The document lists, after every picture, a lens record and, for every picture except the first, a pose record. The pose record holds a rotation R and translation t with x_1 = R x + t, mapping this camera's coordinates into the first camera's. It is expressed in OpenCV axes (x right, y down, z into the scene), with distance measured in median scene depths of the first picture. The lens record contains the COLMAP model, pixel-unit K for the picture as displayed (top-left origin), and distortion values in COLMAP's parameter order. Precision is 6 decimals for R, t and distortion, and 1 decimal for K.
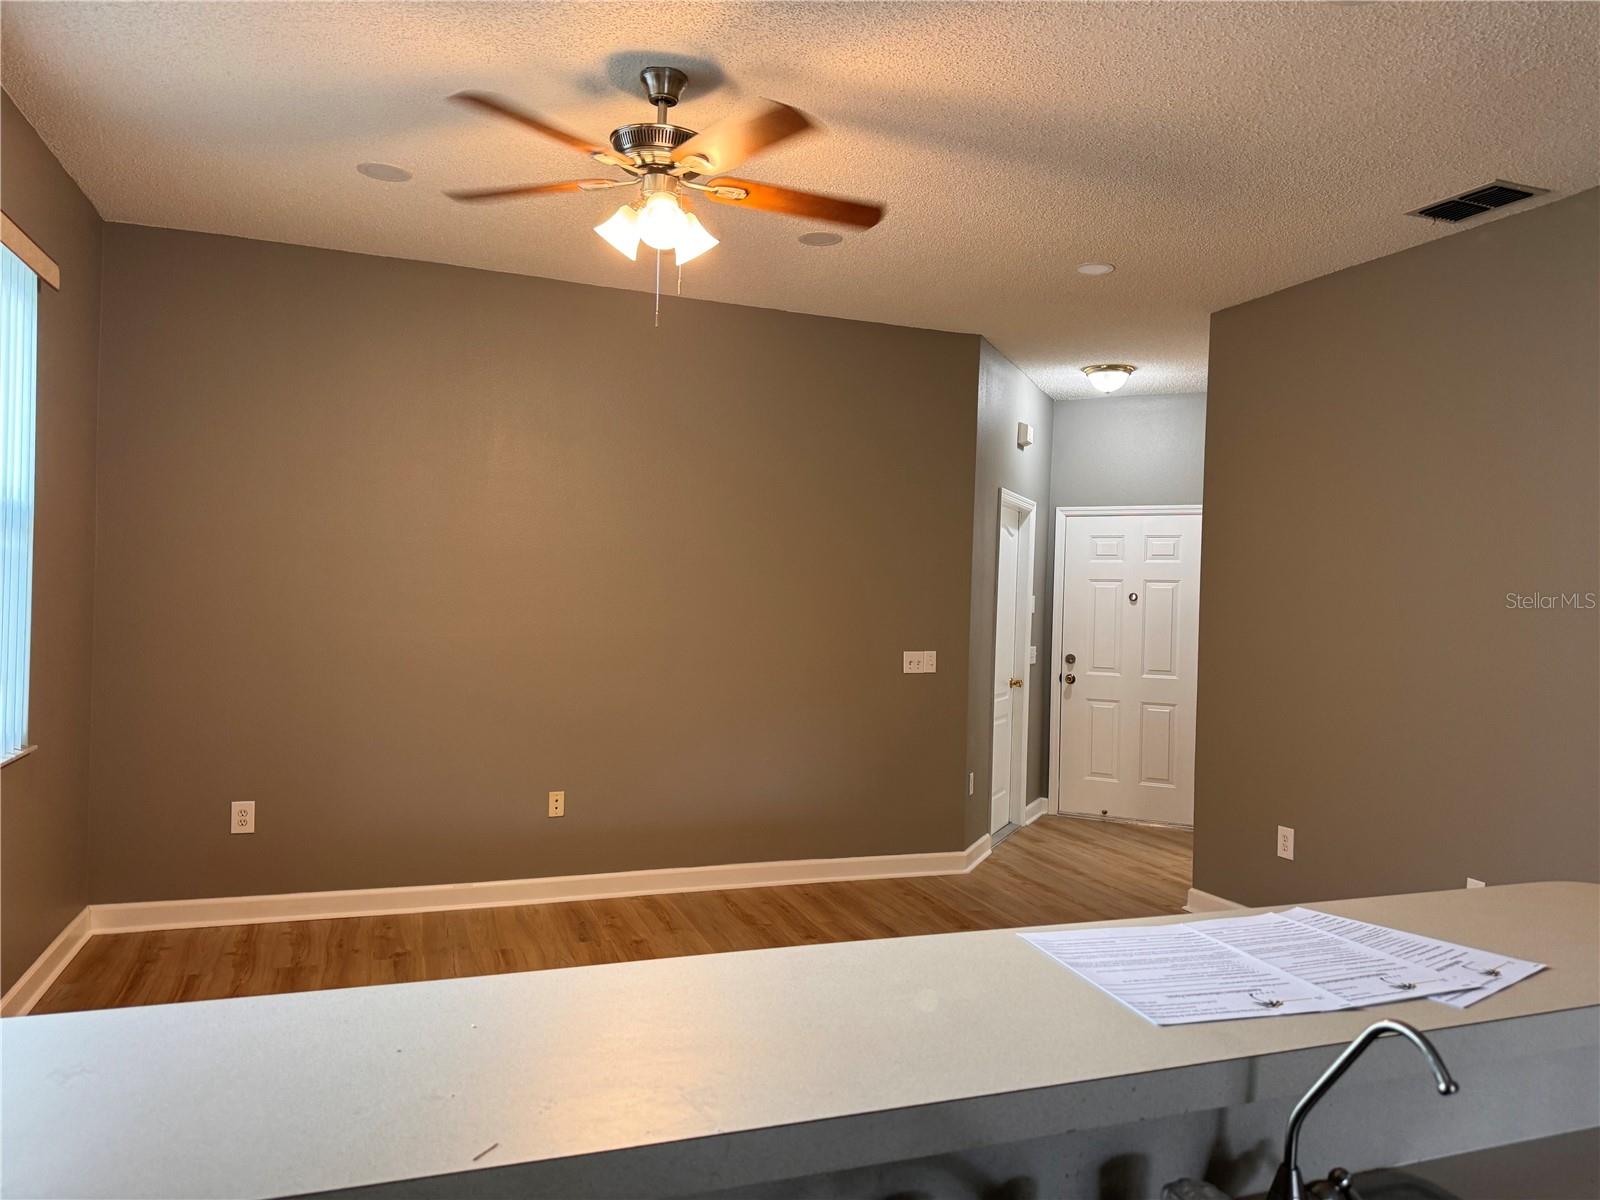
lens RADIAL K [[1124.2, 0, 797.4], [0, 1124.2, 611.3], [0, 0, 1]] dist [0.050848, -0.039474]
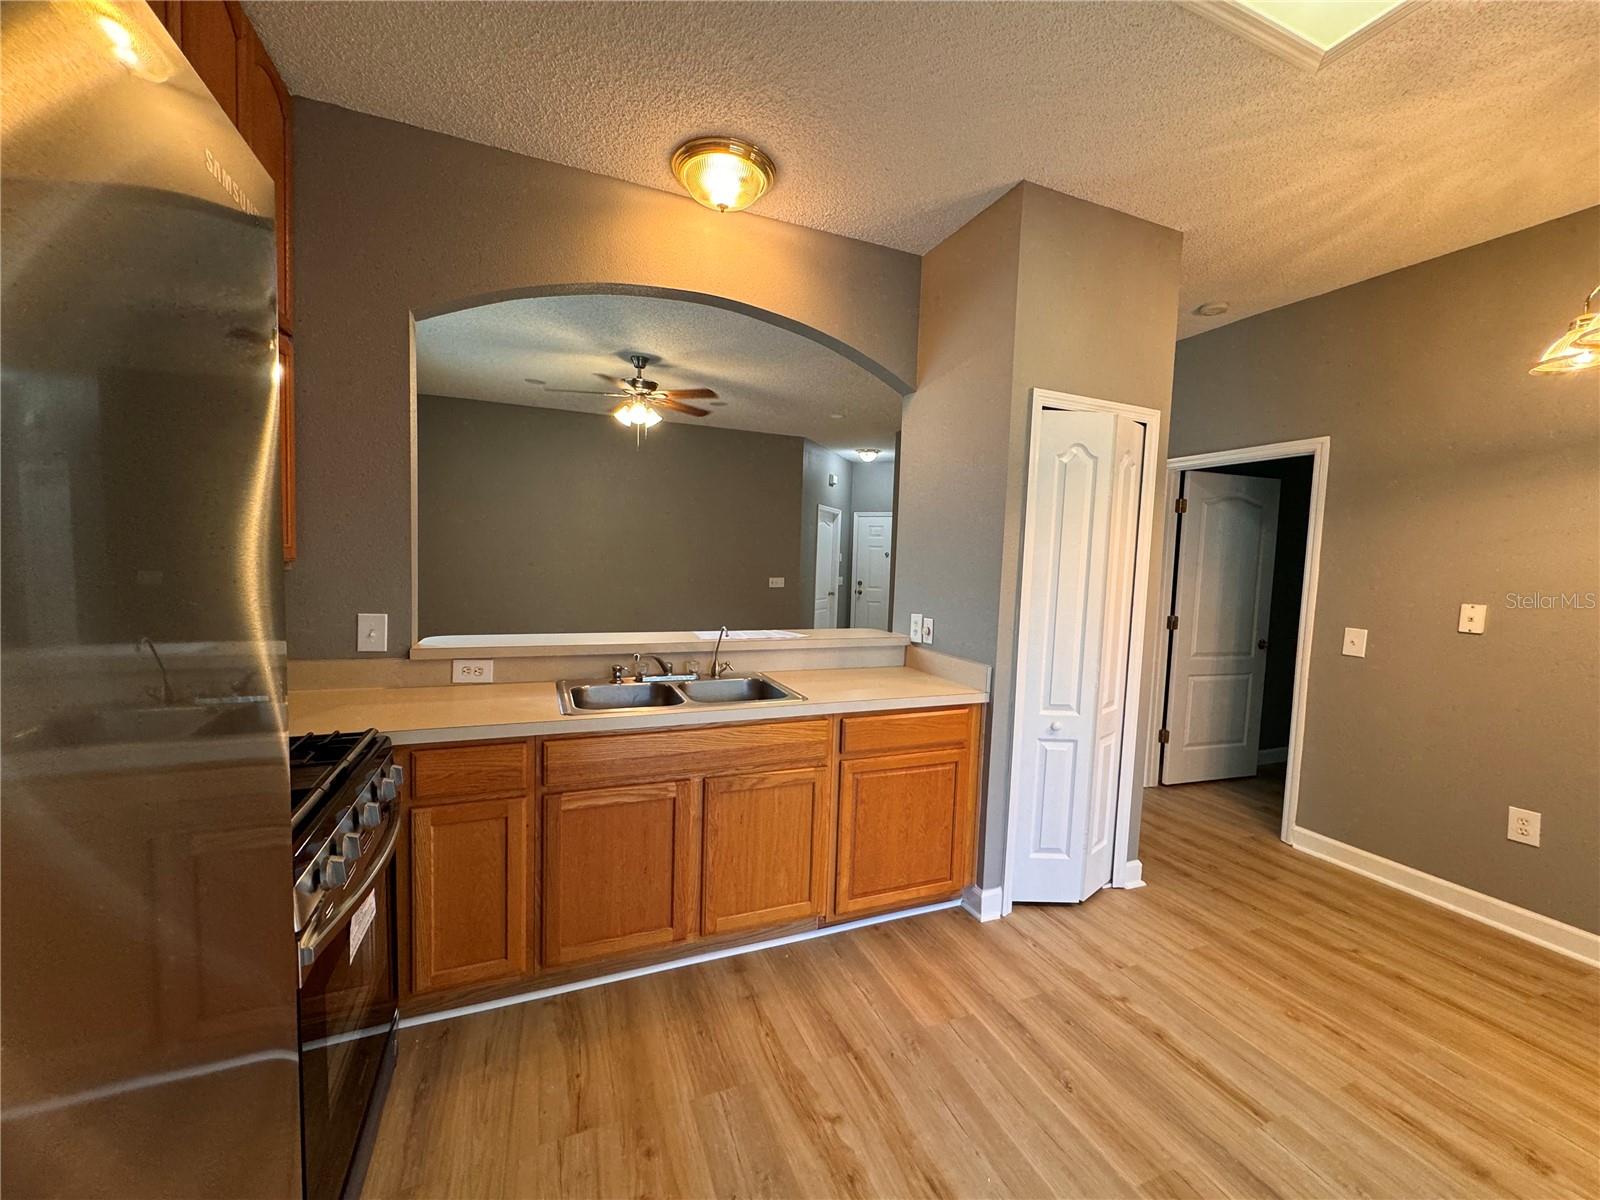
lens RADIAL K [[639.8, 0, 795.9], [0, 639.8, 597.0], [0, 0, 1]] dist [0.001037, 0.001268]
pose [[0.999658, 0.003708, 0.025876, 0.108107], [-0.005010, 0.998714, 0.050443, 0.008985], [-0.025656, -0.050556, 0.998392, -0.281148]]
